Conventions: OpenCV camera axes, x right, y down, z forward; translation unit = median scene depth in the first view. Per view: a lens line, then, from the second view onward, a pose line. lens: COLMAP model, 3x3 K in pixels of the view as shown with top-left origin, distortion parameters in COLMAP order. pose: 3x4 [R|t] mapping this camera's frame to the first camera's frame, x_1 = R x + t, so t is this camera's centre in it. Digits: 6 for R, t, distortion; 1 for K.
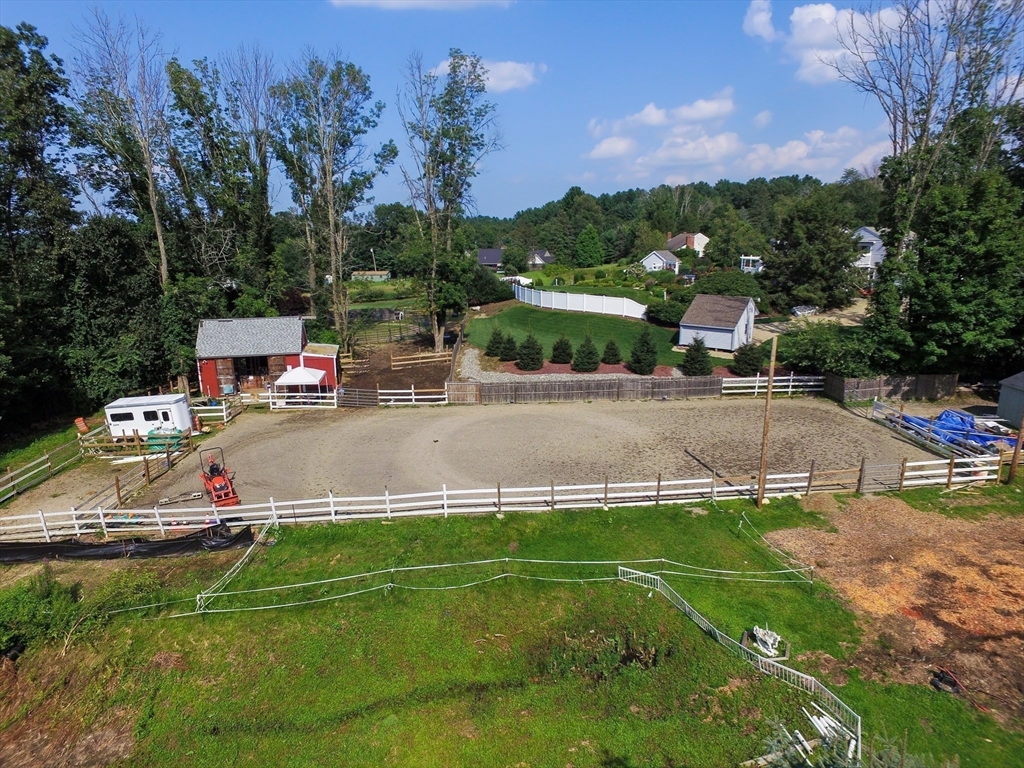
lens RADIAL K [[599.7, 0, 512.0], [0, 599.7, 384.0], [0, 0, 1]] dist [-0.000512, 0.000310]
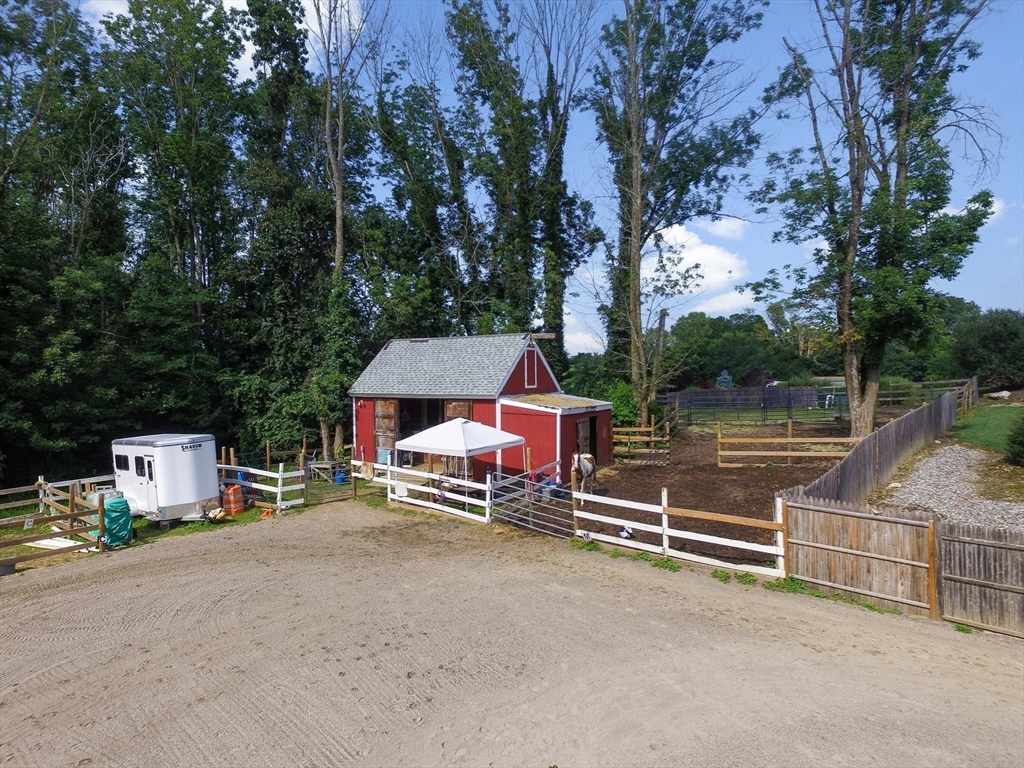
lens RADIAL K [[599.7, 0, 512.0], [0, 599.7, 384.0], [0, 0, 1]] dist [-0.000512, 0.000310]
pose [[0.719098, 0.014447, -0.694758, -0.011323], [-0.162191, 0.975660, -0.147586, 0.006807], [0.675716, 0.218812, 0.703939, 0.712587]]
